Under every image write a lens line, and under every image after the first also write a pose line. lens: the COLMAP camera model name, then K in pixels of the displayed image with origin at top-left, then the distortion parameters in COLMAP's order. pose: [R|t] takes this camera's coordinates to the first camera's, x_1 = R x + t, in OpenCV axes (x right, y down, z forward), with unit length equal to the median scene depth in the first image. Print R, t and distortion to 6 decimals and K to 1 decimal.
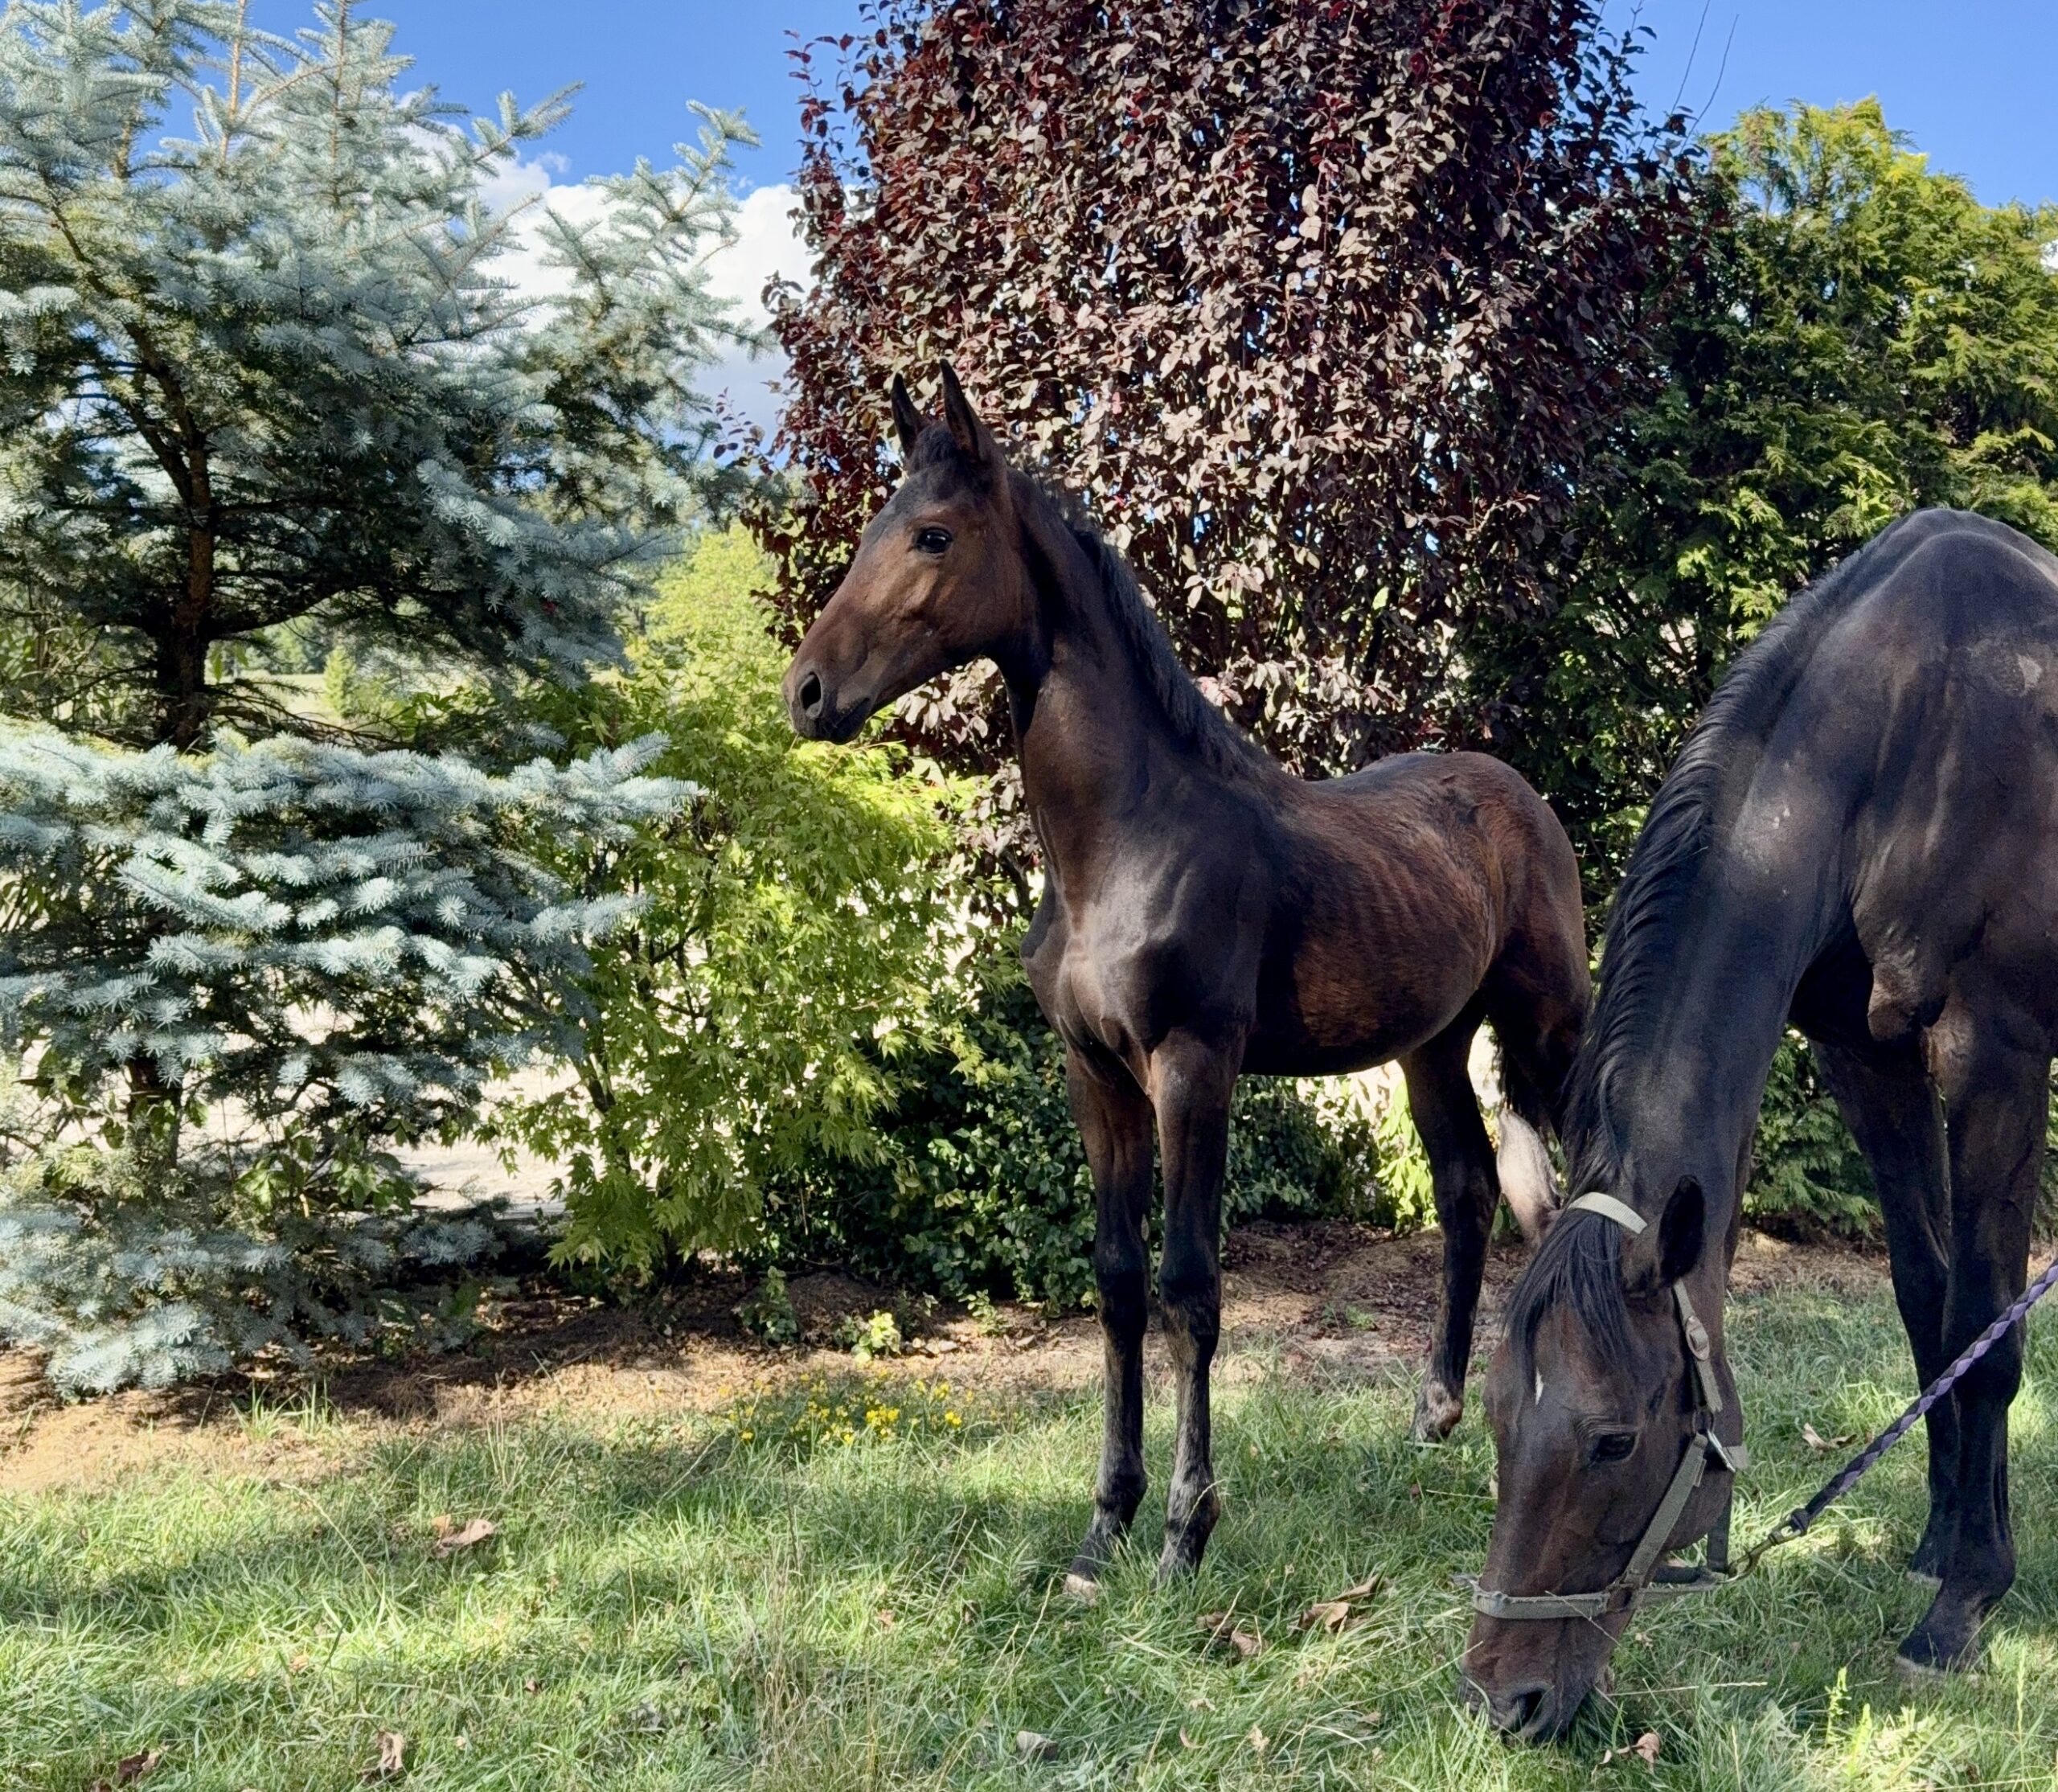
lens RADIAL K [[1645.5, 0, 1099.0], [0, 1645.5, 899.4], [0, 0, 1]] dist [0.025466, -0.080516]
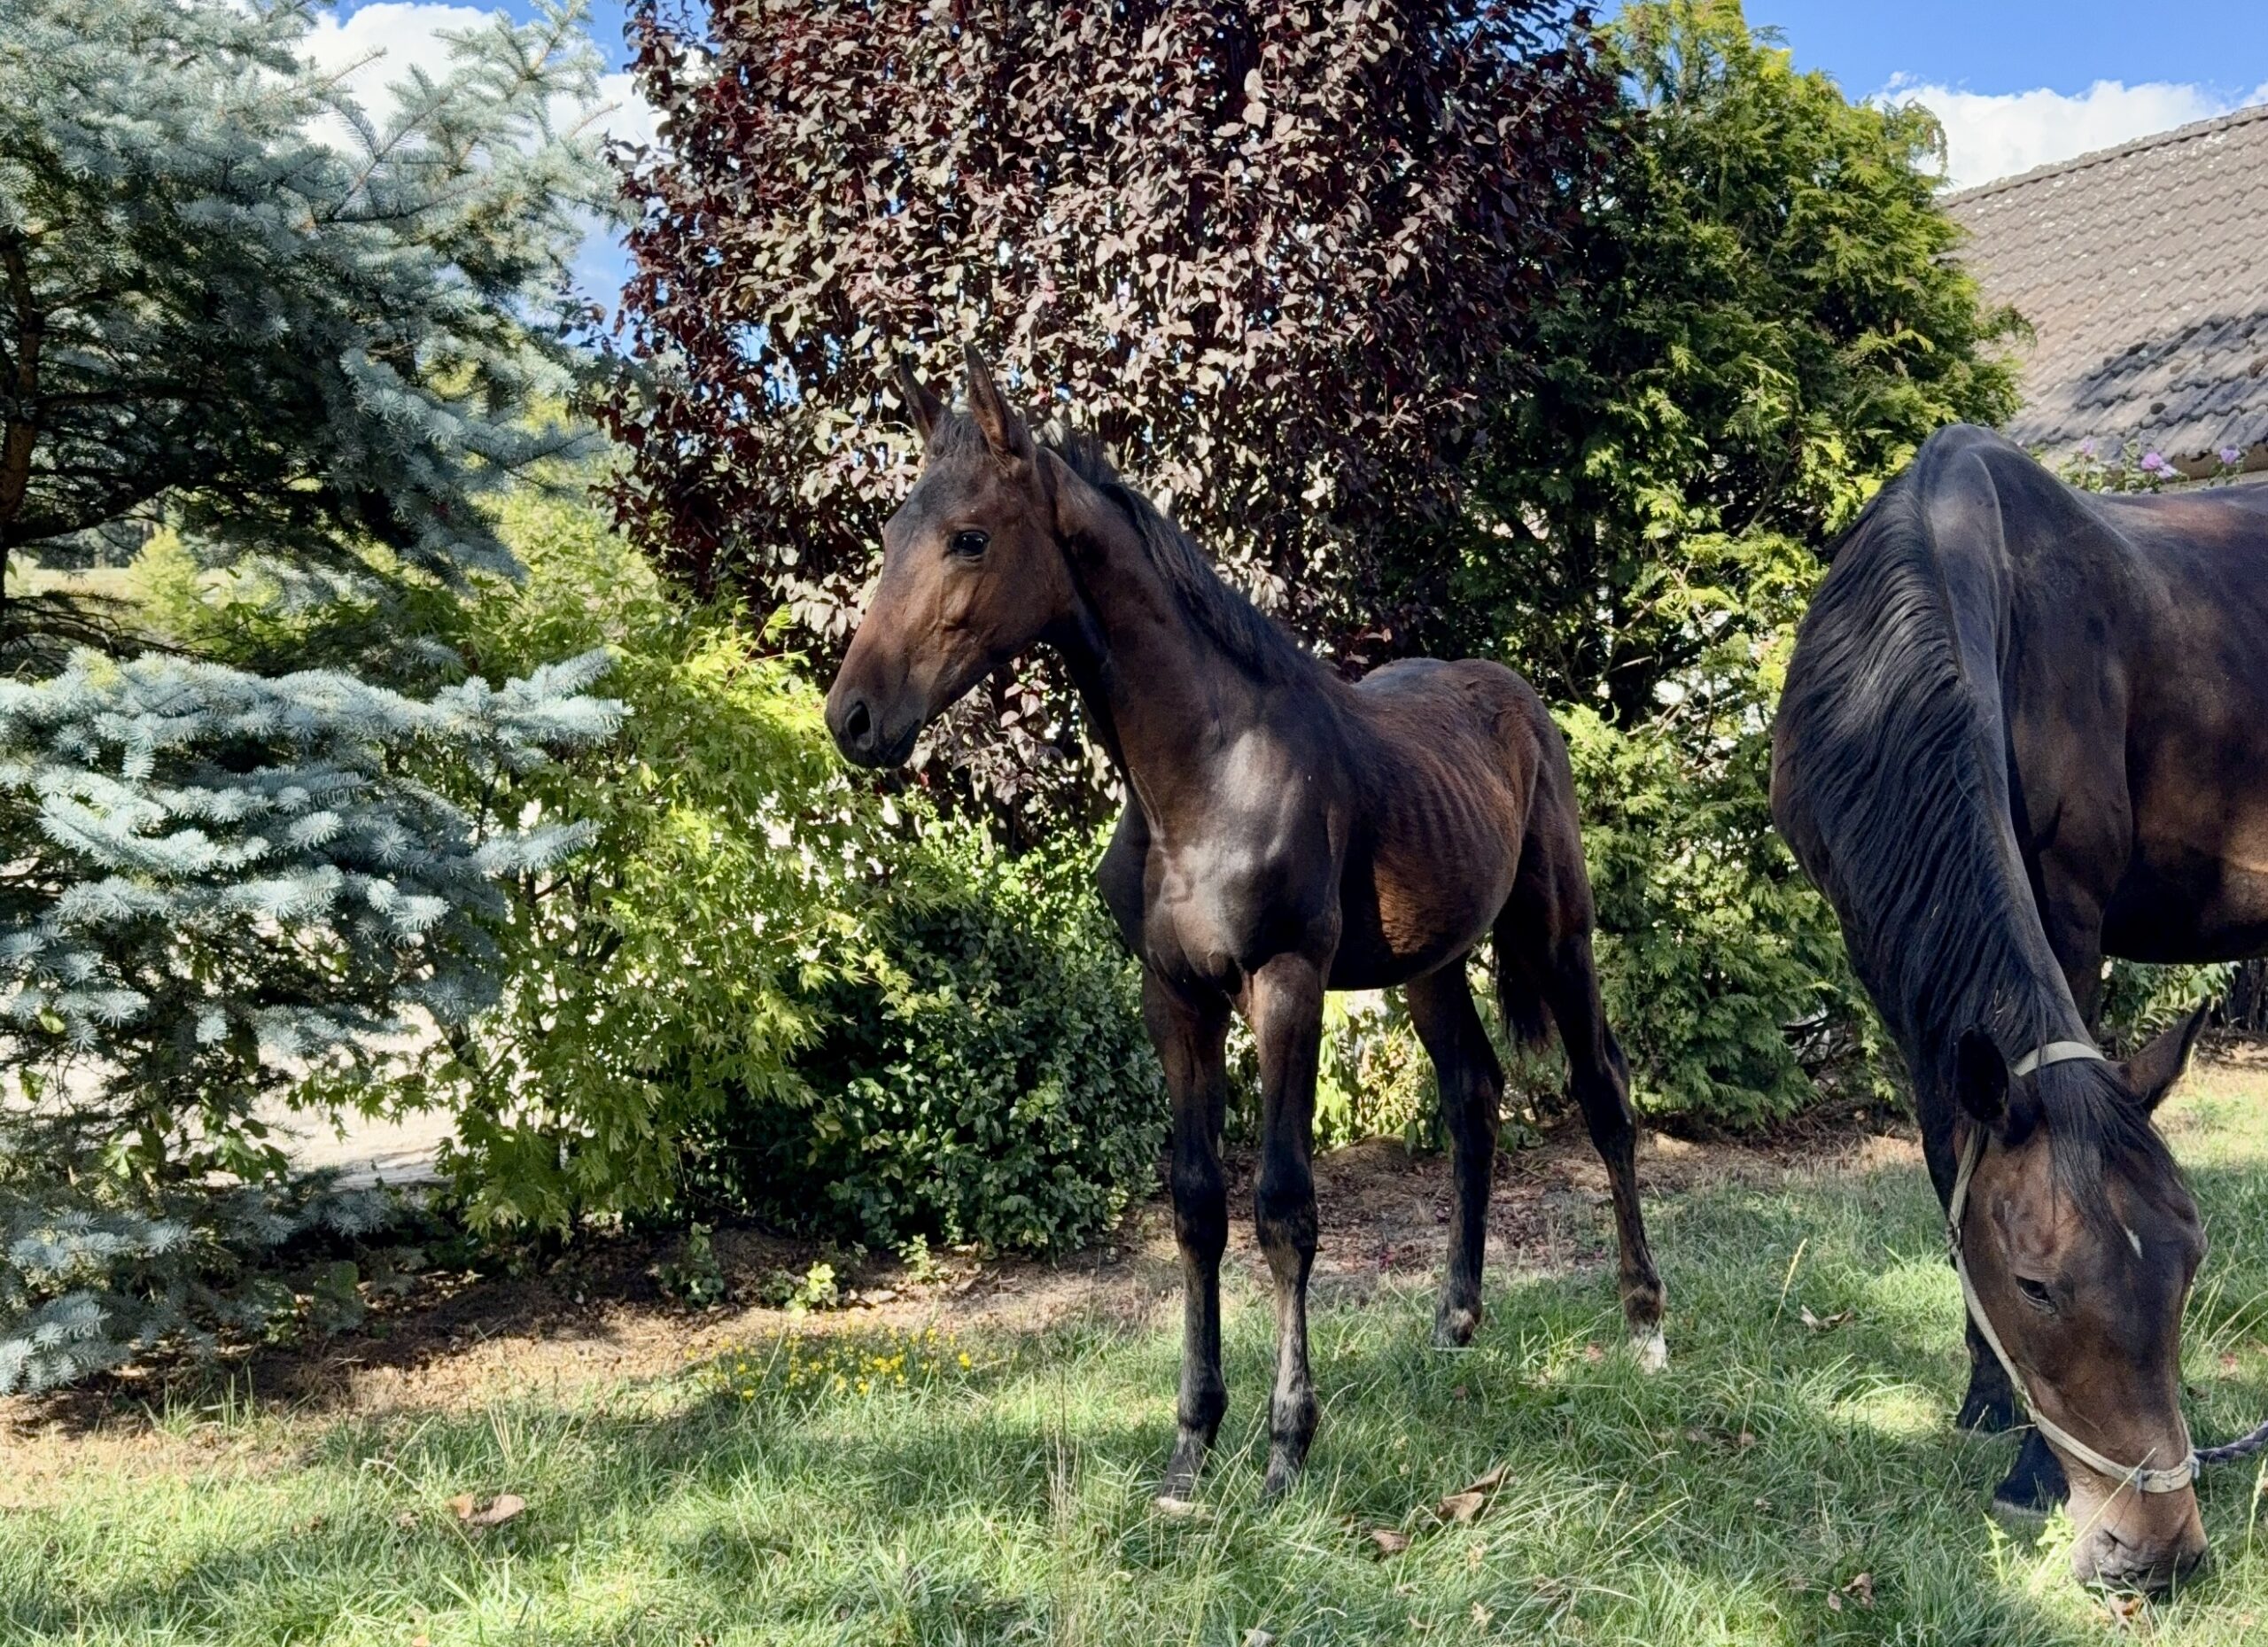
lens RADIAL K [[1788.9, 0, 1142.3], [0, 1788.9, 854.1], [0, 0, 1]] dist [0.004495, -0.068980]
pose [[0.987768, -0.028336, 0.153332, -0.100277], [0.025163, 0.999428, 0.022598, -0.000398], [-0.153885, -0.018463, 0.987916, -0.027491]]
